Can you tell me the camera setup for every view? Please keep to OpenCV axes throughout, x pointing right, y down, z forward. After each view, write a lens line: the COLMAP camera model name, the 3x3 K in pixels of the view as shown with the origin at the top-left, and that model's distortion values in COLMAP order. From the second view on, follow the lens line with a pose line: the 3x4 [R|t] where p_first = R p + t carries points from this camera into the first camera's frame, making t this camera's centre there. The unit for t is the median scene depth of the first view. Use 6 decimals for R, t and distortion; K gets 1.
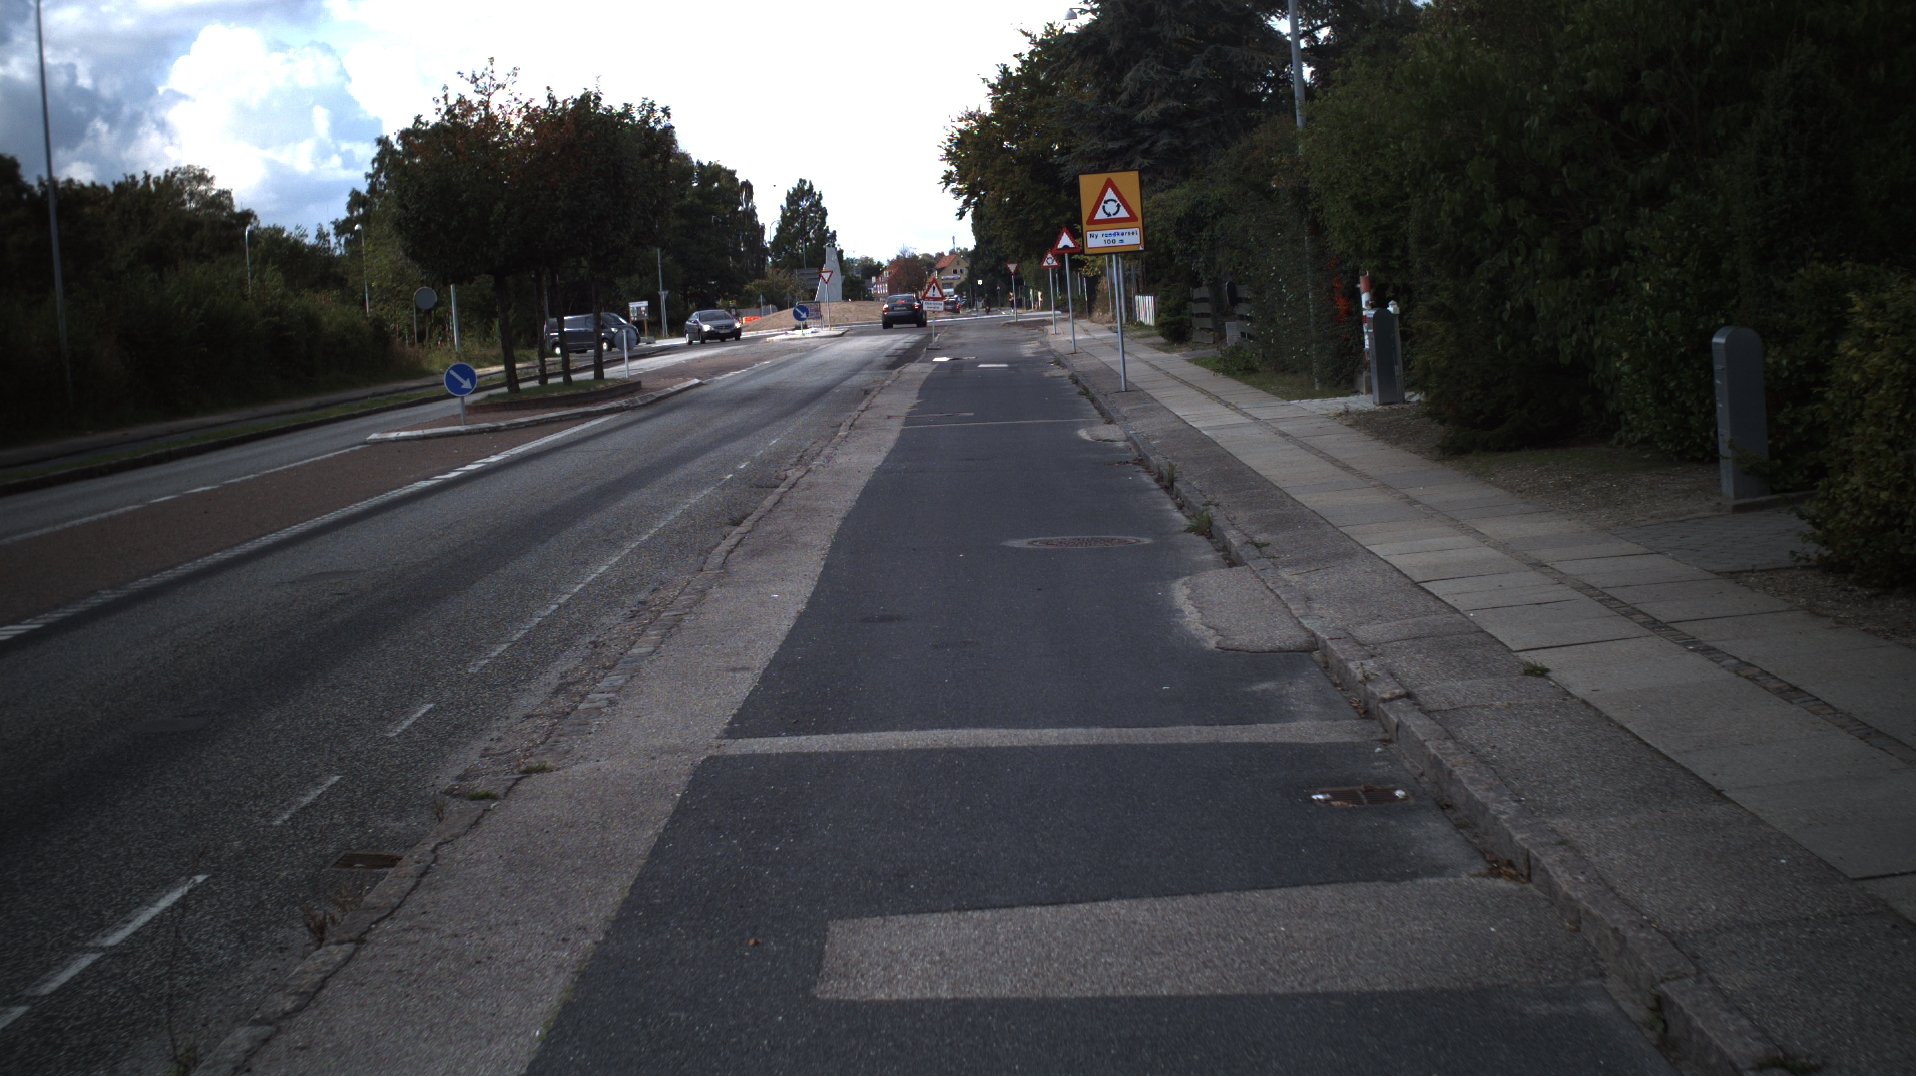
lens RADIAL K [[4327.7, 0, 958.0], [0, 4327.7, 538.0], [0, 0, 1]] dist [-0.237971, -0.058597]
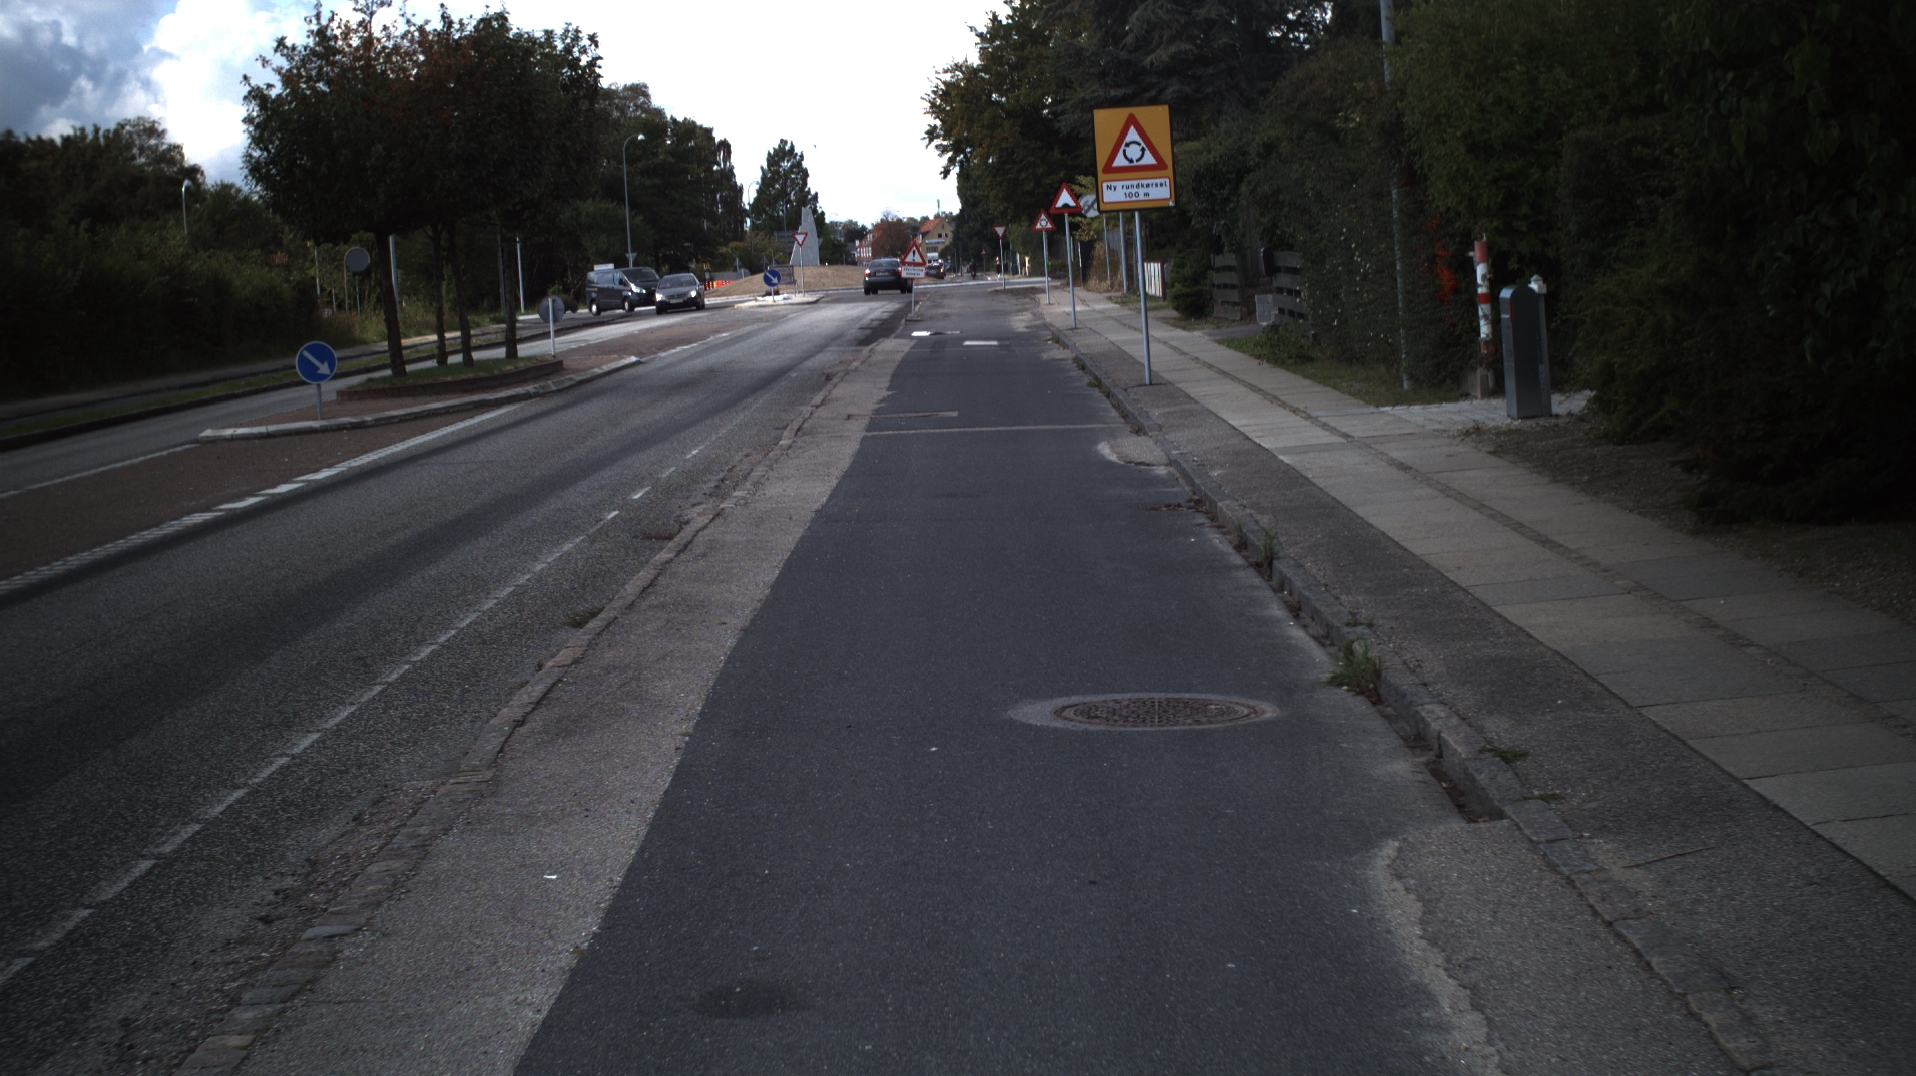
lens RADIAL K [[3796.6, 0, 958.0], [0, 3796.6, 538.0], [0, 0, 1]] dist [-0.236098, 0.498113]
pose [[0.999963, 0.007547, 0.004136, 0.000698], [-0.007618, 0.999819, 0.017415, -0.012495], [-0.004004, -0.017445, 0.999840, 0.216425]]
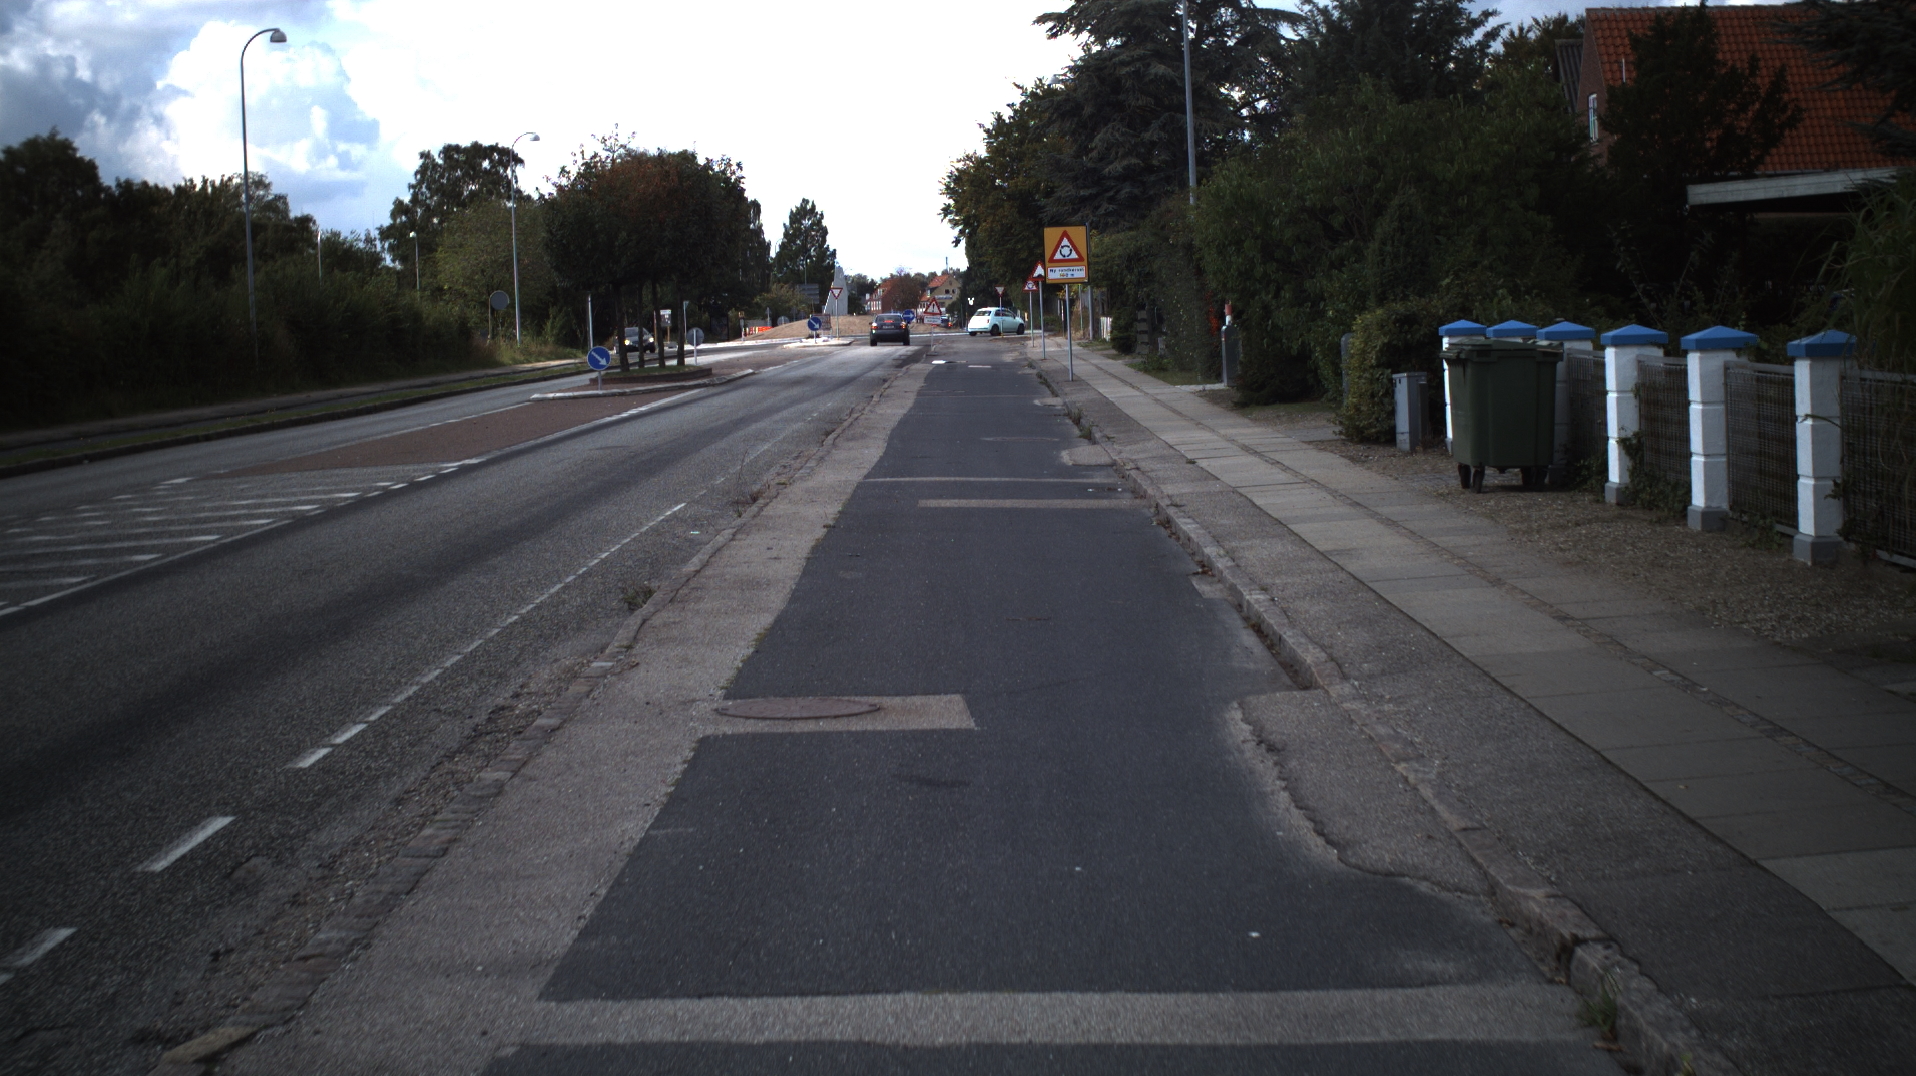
lens RADIAL K [[5994.2, 0, 958.0], [0, 5994.2, 538.0], [0, 0, 1]] dist [-0.330090, -1.693671]
pose [[0.999506, 0.031142, 0.004279, -0.003845], [-0.031050, 0.999314, -0.020204, 0.041270], [-0.004906, 0.020061, 0.999787, -0.680300]]
